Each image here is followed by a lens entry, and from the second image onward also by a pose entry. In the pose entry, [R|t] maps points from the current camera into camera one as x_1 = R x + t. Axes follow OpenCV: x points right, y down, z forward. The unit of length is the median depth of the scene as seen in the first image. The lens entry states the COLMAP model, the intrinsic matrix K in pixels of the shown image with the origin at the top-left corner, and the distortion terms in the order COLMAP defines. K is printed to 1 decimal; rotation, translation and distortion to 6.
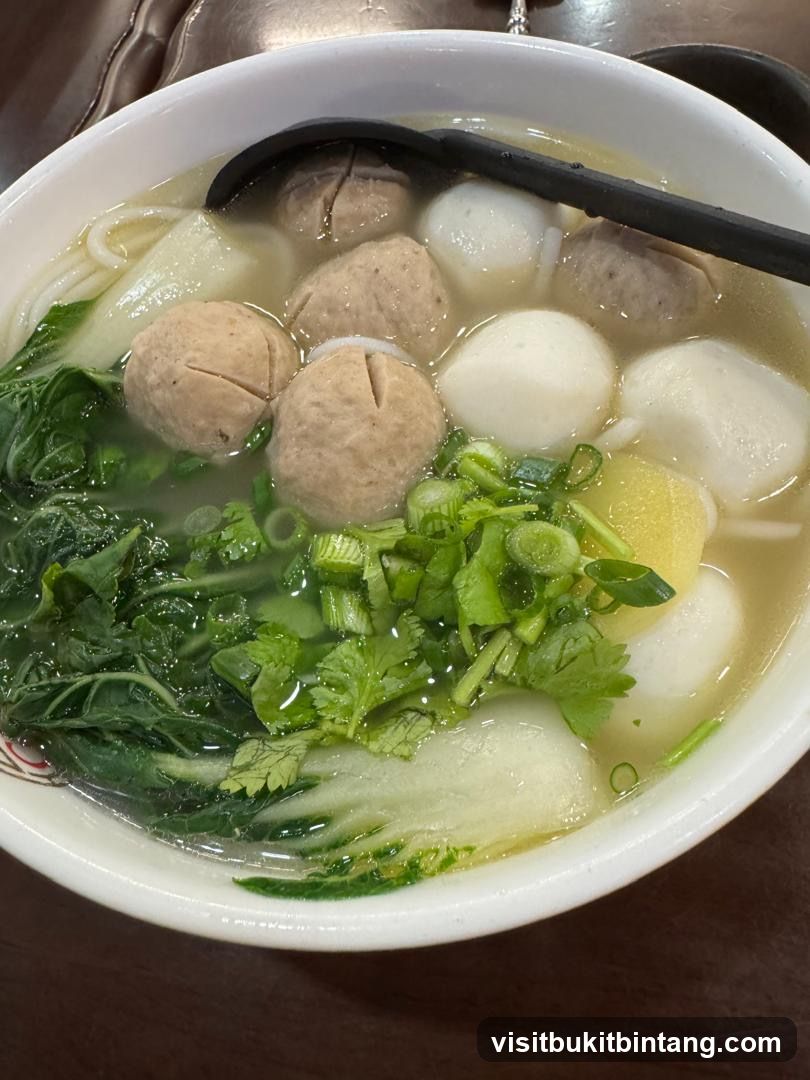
lens RADIAL K [[735.6, 0, 405.0], [0, 735.6, 540.0], [0, 0, 1]] dist [-0.002139, -0.000517]
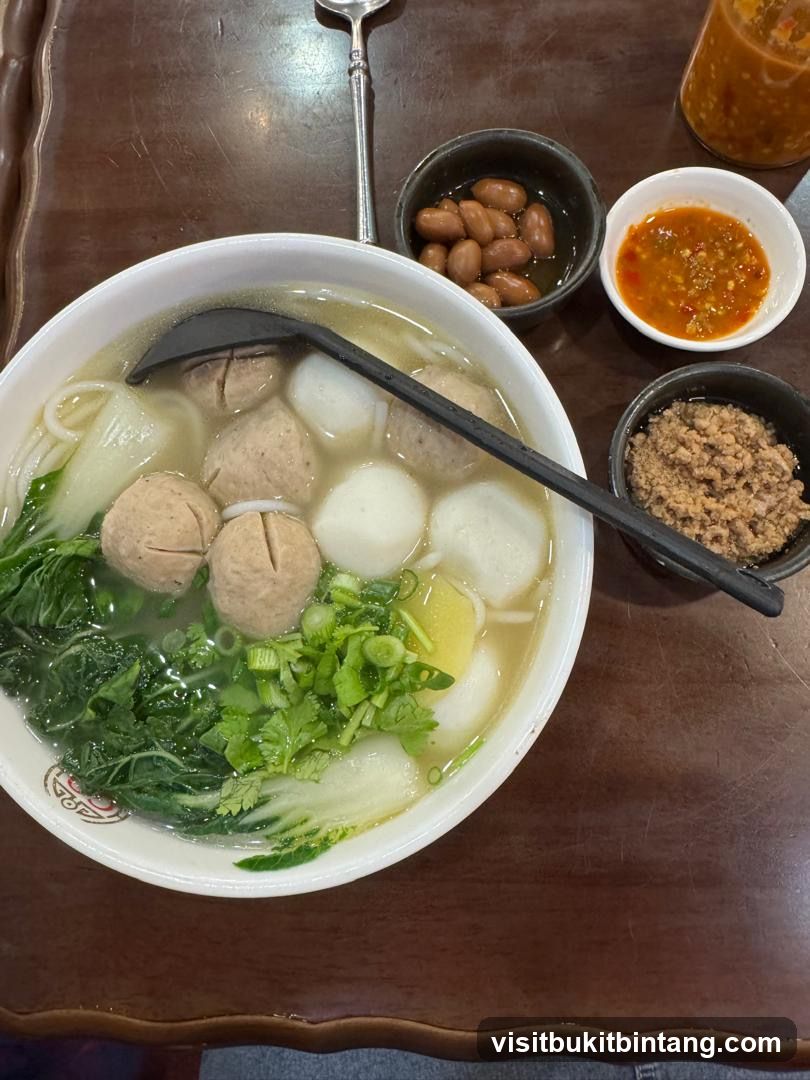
lens RADIAL K [[735.6, 0, 405.0], [0, 735.6, 540.0], [0, 0, 1]] dist [-0.002139, -0.000517]
pose [[0.990452, -0.114347, 0.076998, 0.128161], [0.092755, 0.965981, 0.241407, -0.615477], [-0.101983, -0.231960, 0.967365, -0.570160]]
